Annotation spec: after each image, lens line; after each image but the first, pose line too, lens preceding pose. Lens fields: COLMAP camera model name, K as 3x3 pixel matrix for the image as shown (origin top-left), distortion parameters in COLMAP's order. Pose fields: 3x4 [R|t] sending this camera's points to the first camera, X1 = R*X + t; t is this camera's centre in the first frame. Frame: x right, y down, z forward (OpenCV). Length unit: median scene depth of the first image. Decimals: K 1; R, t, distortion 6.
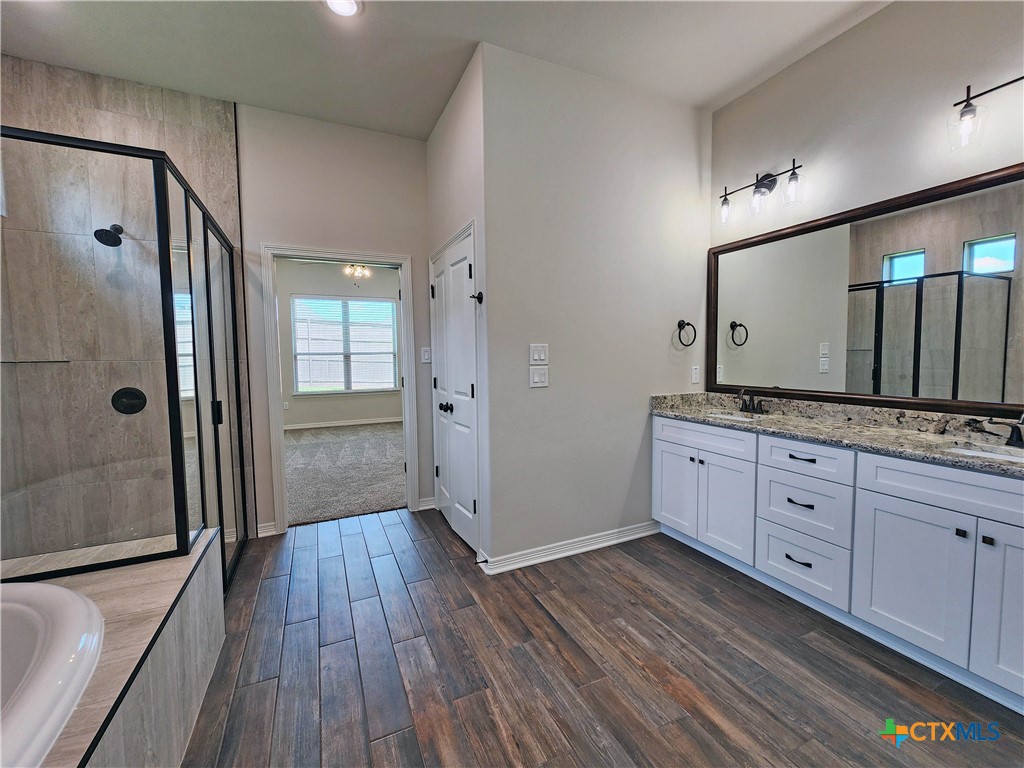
lens RADIAL K [[420.4, 0, 505.7], [0, 420.4, 379.3], [0, 0, 1]] dist [0.002787, -0.000193]
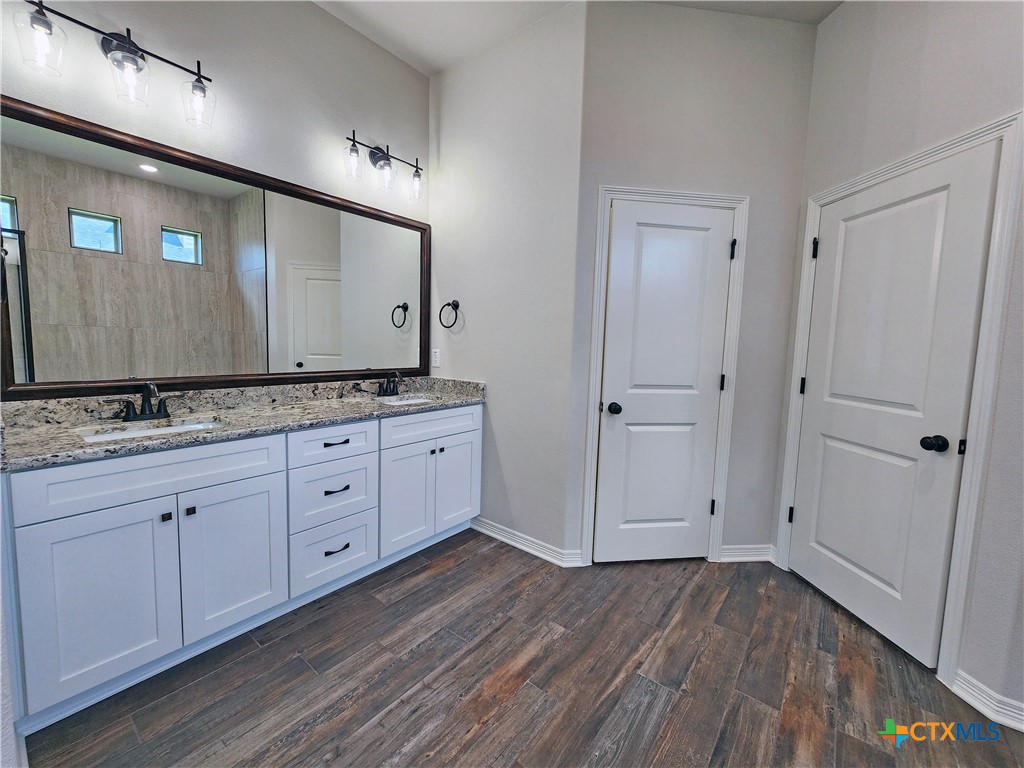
lens RADIAL K [[420.4, 0, 505.7], [0, 420.4, 379.3], [0, 0, 1]] dist [0.002787, -0.000193]
pose [[-0.450734, -0.082122, 0.888873, -0.316955], [0.029875, 0.993814, 0.106967, -0.047754], [-0.892158, 0.074769, -0.445492, 1.132011]]
